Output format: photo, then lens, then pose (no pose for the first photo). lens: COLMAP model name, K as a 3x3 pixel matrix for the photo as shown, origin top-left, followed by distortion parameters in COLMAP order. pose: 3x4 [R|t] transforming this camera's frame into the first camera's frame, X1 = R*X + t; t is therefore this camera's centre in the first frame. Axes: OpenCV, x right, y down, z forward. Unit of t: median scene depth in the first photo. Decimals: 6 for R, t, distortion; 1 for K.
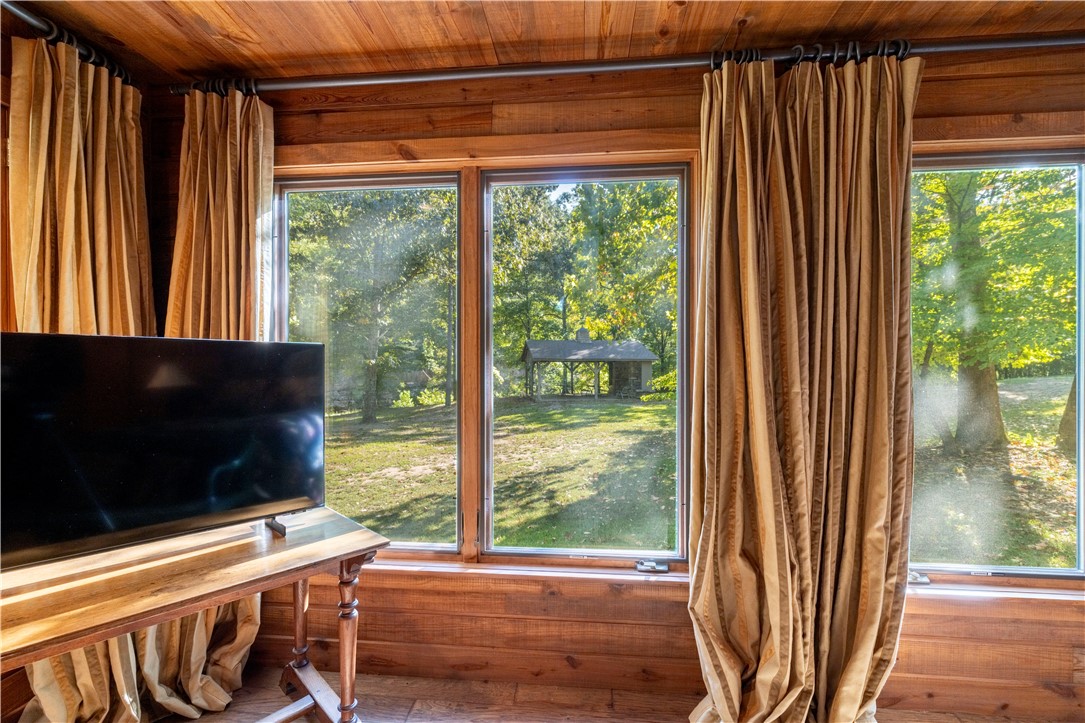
lens RADIAL K [[456.6, 0, 546.6], [0, 456.6, 362.8], [0, 0, 1]] dist [-0.000265, 0.001076]
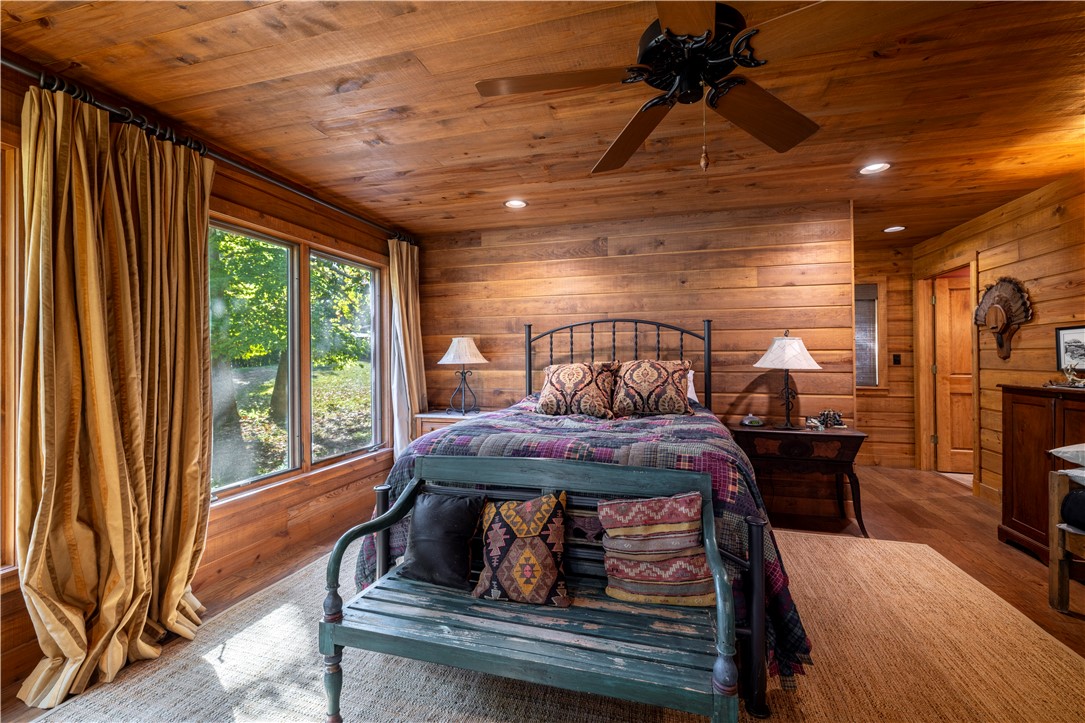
lens RADIAL K [[456.6, 0, 546.6], [0, 456.6, 362.8], [0, 0, 1]] dist [-0.000265, 0.001076]
pose [[0.176989, -0.015288, 0.984094, -0.526495], [0.000077, 0.999880, 0.015519, 0.002132], [-0.984213, -0.002671, 0.176969, -0.398260]]
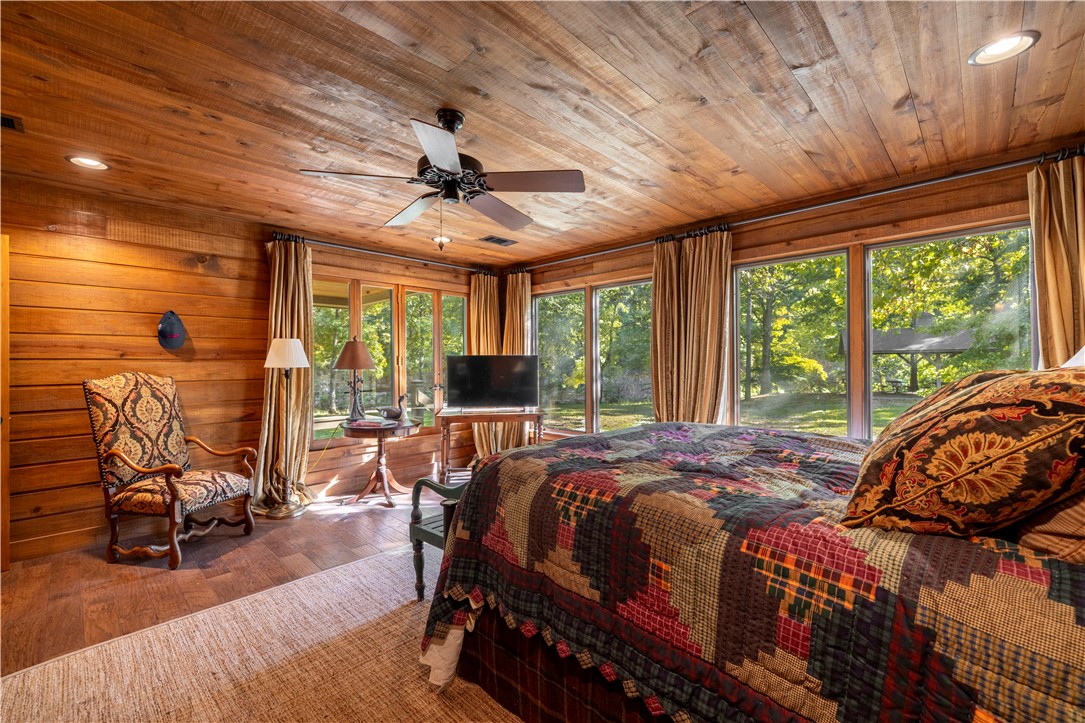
lens RADIAL K [[456.6, 0, 546.6], [0, 456.6, 362.8], [0, 0, 1]] dist [-0.000265, 0.001076]
pose [[0.779277, -0.009455, -0.626608, 1.537515], [0.014861, 0.999884, 0.003395, -0.003780], [0.626503, -0.011958, 0.779327, -1.426724]]
